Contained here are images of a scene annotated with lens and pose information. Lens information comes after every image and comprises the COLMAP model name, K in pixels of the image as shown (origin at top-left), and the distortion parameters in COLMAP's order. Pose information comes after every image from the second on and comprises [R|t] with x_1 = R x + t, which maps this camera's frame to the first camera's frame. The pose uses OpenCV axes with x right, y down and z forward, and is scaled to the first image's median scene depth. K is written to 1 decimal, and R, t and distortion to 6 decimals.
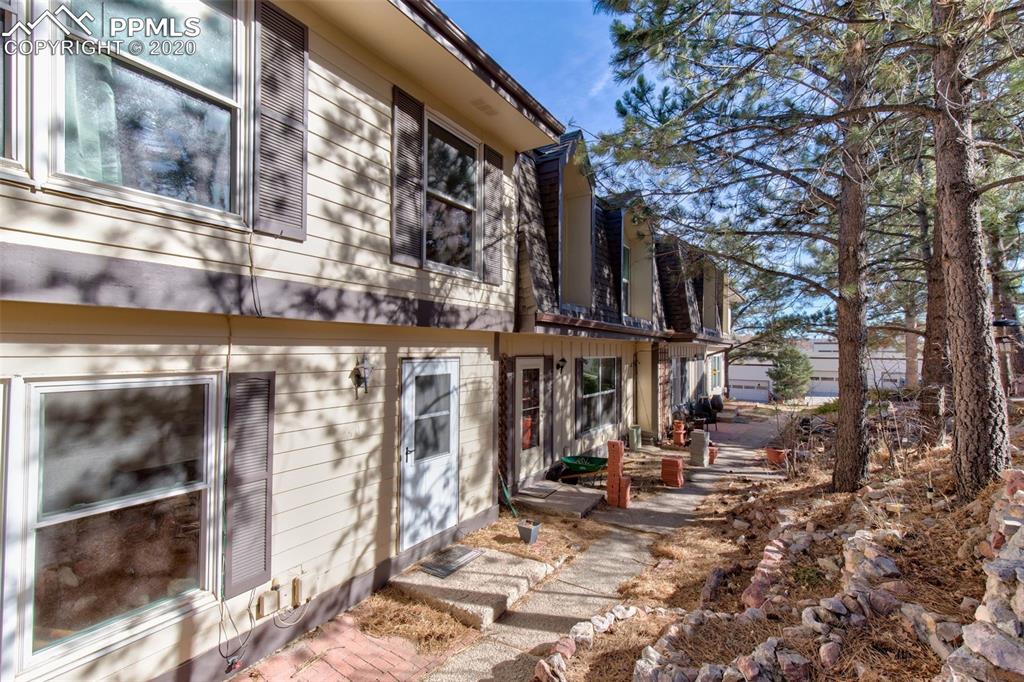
lens RADIAL K [[458.4, 0, 516.1], [0, 458.4, 344.1], [0, 0, 1]] dist [0.015996, -0.001001]
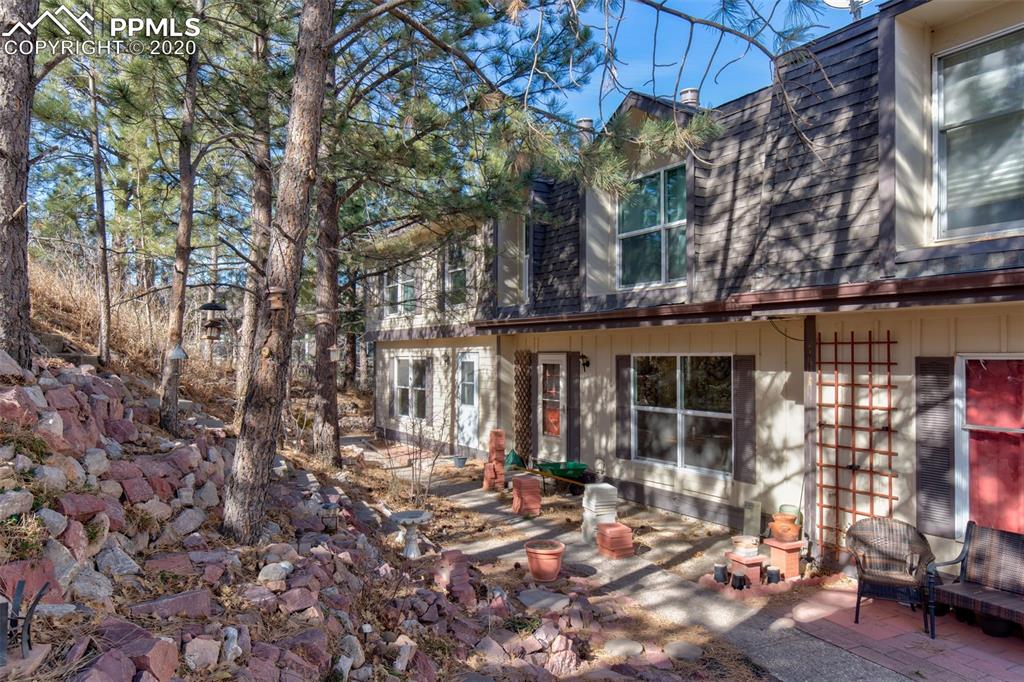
lens RADIAL K [[699.8, 0, 512.0], [0, 699.8, 341.0], [0, 0, 1]] dist [0.000735, 0.000144]
pose [[-0.449192, -0.039829, -0.892547, 1.463128], [-0.003650, 0.999079, -0.042746, 0.064148], [0.893428, -0.015944, -0.448923, 1.561302]]
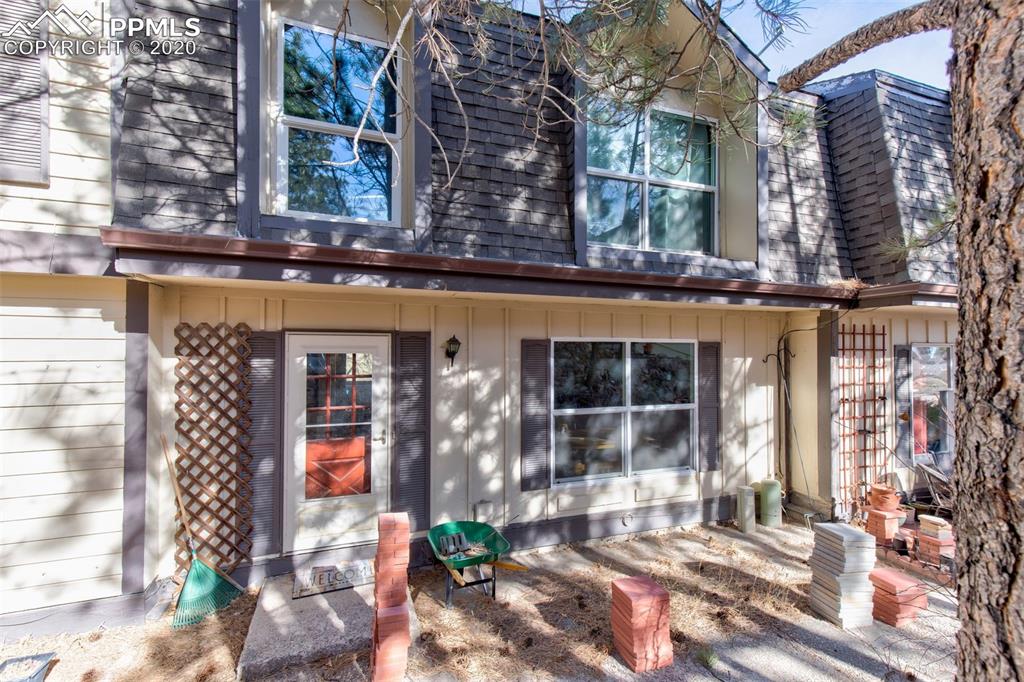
lens RADIAL K [[458.4, 0, 516.1], [0, 458.4, 344.1], [0, 0, 1]] dist [0.015996, -0.001001]
pose [[0.790574, -0.010966, -0.612268, 0.509518], [0.009383, 0.999939, -0.005794, 0.042979], [0.612295, -0.001165, 0.790629, 0.640399]]
